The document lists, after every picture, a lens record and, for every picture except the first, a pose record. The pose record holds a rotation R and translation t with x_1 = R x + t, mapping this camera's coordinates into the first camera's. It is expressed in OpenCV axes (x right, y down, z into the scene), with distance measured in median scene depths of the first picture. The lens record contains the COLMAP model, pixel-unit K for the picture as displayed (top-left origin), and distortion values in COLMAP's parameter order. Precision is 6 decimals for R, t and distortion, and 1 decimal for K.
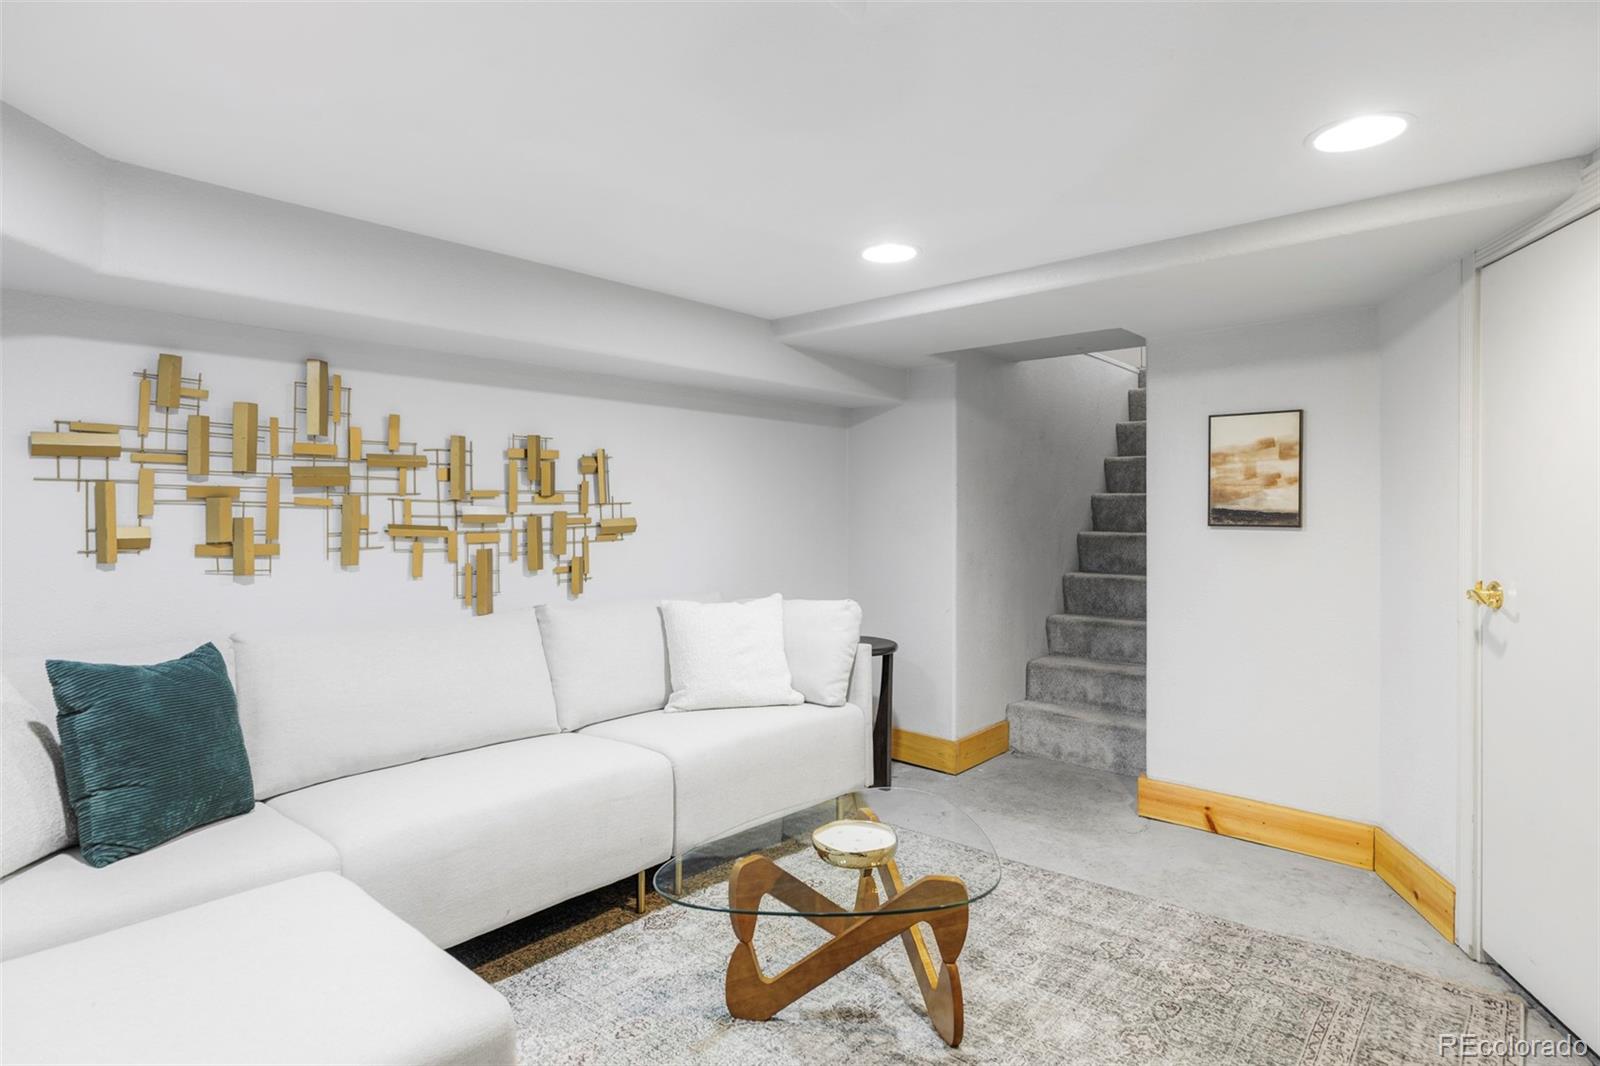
lens RADIAL K [[869.7, 0, 808.9], [0, 869.7, 527.9], [0, 0, 1]] dist [0.011008, -0.001177]
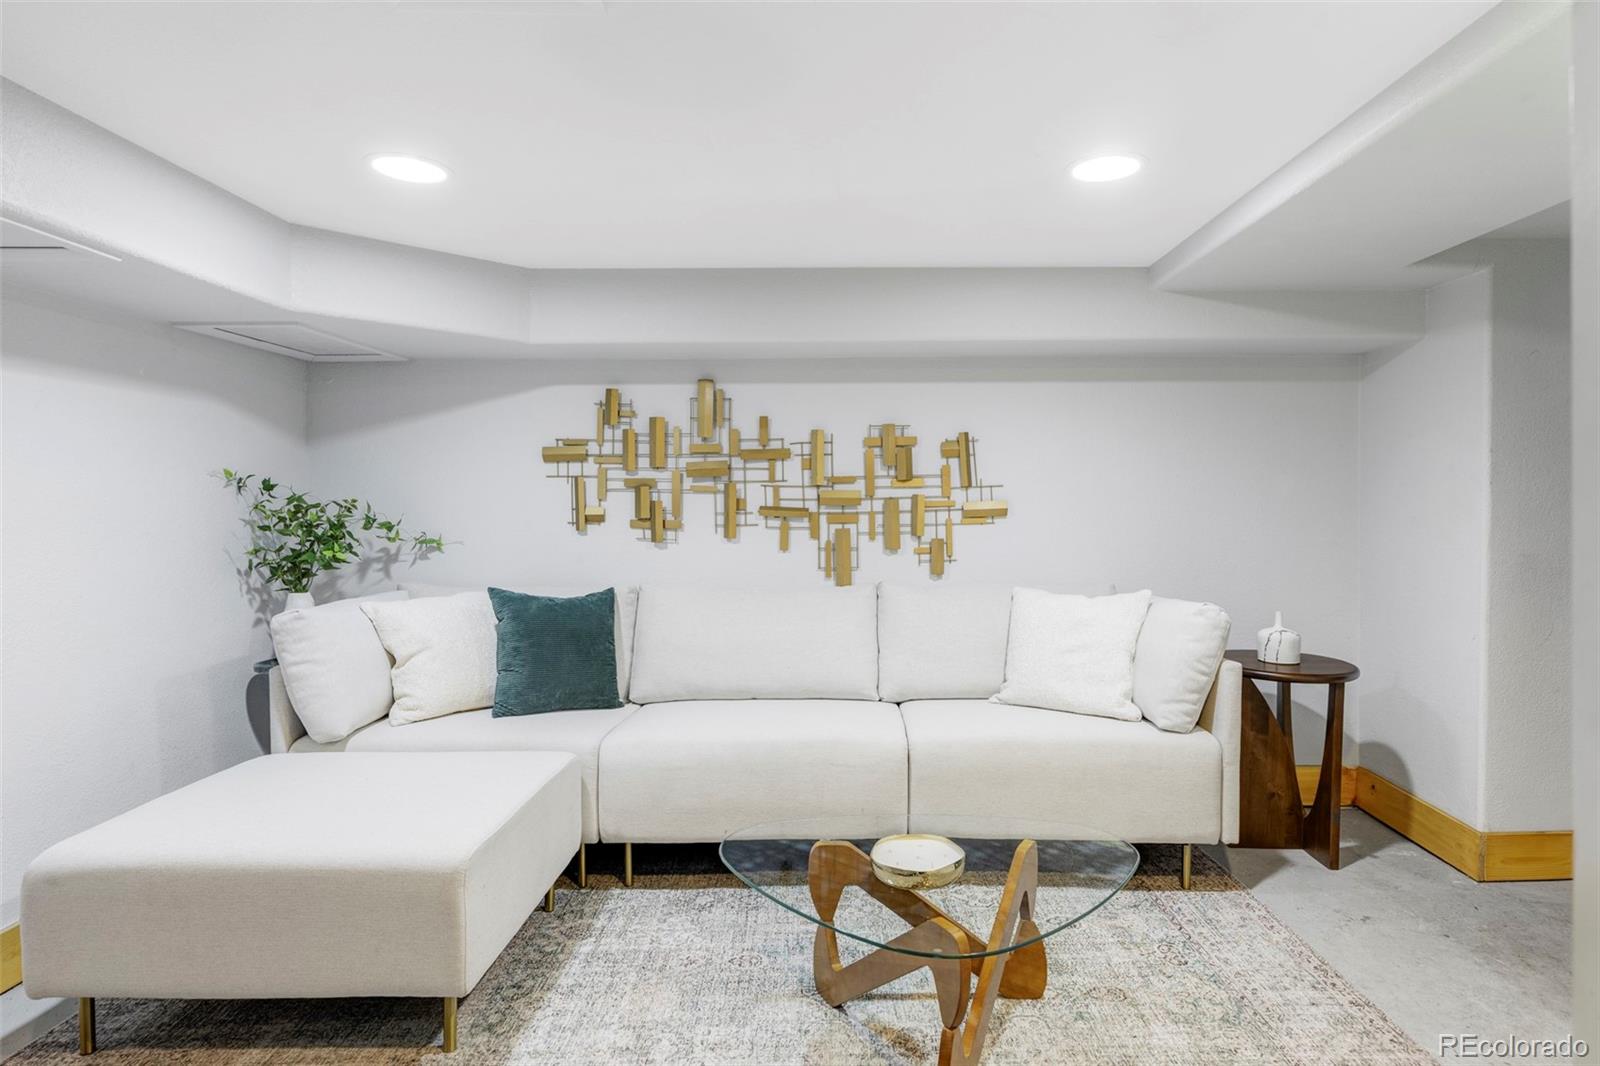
lens RADIAL K [[869.7, 0, 808.7], [0, 869.7, 529.2], [0, 0, 1]] dist [0.011008, -0.001177]
pose [[0.659532, 0.020959, -0.751385, 0.460183], [-0.008750, 0.999758, 0.020206, 0.002924], [0.751626, -0.006752, 0.659555, 0.230388]]
